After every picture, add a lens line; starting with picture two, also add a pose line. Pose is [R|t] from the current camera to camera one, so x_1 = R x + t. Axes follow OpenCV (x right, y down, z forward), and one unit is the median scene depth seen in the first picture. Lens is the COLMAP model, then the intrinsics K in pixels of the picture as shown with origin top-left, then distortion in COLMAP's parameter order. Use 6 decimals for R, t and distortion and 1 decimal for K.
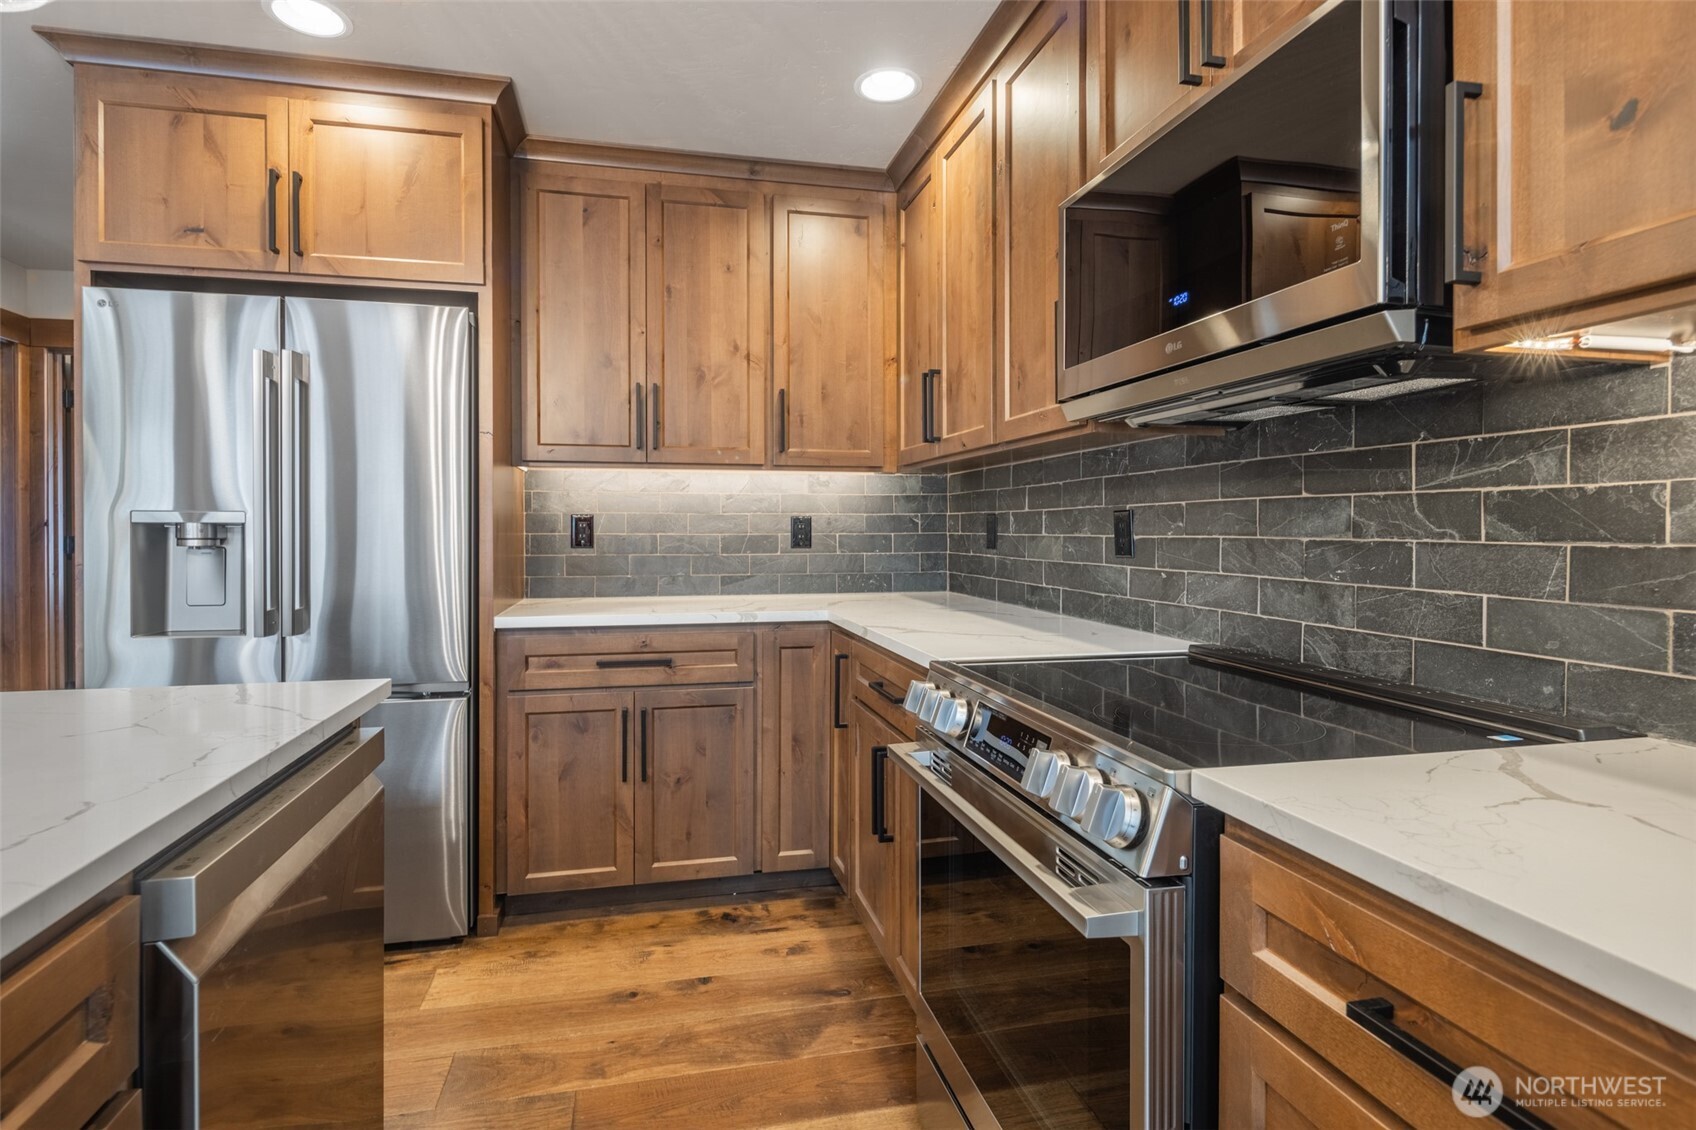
lens RADIAL K [[802.6, 0, 809.1], [0, 802.6, 526.7], [0, 0, 1]] dist [-0.000658, -0.000810]
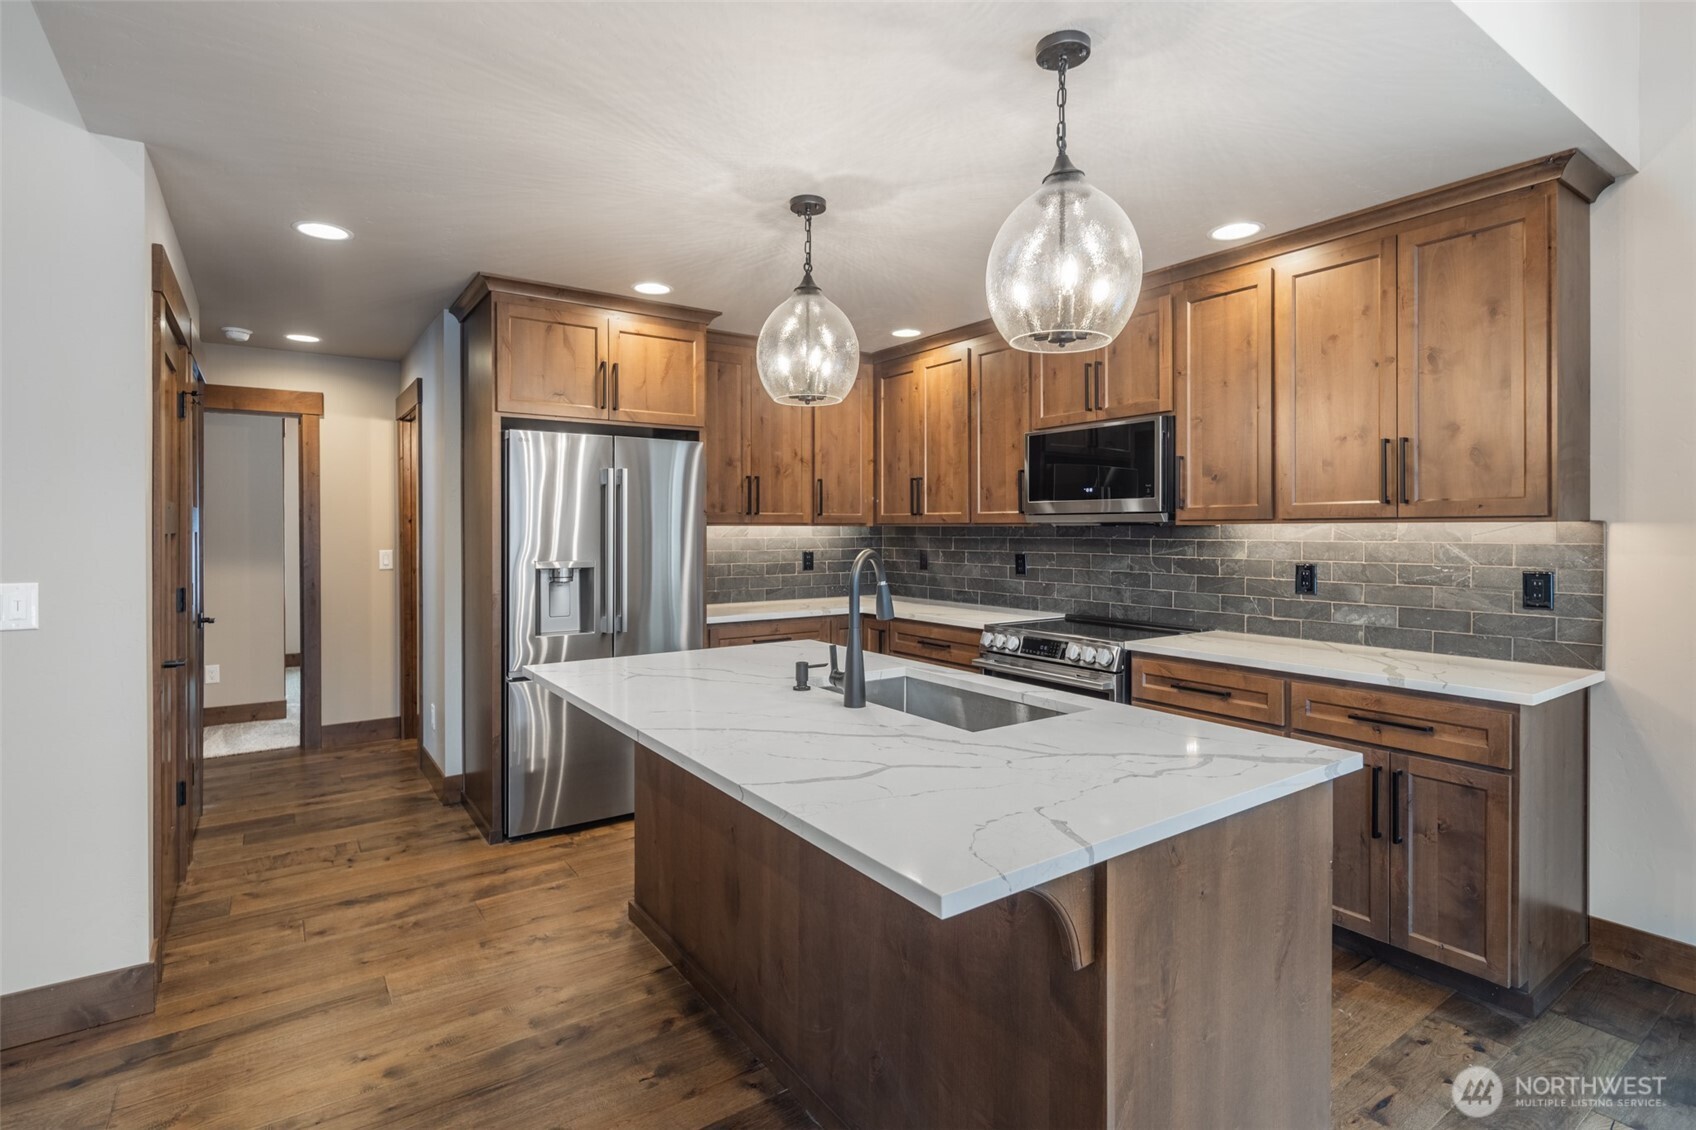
lens RADIAL K [[802.6, 0, 809.1], [0, 802.6, 526.7], [0, 0, 1]] dist [-0.000658, -0.000810]
pose [[0.930792, 0.000278, 0.365548, -0.889561], [-0.000028, 1.000000, -0.000687, -0.089618], [-0.365549, 0.000629, 0.930792, -0.762380]]
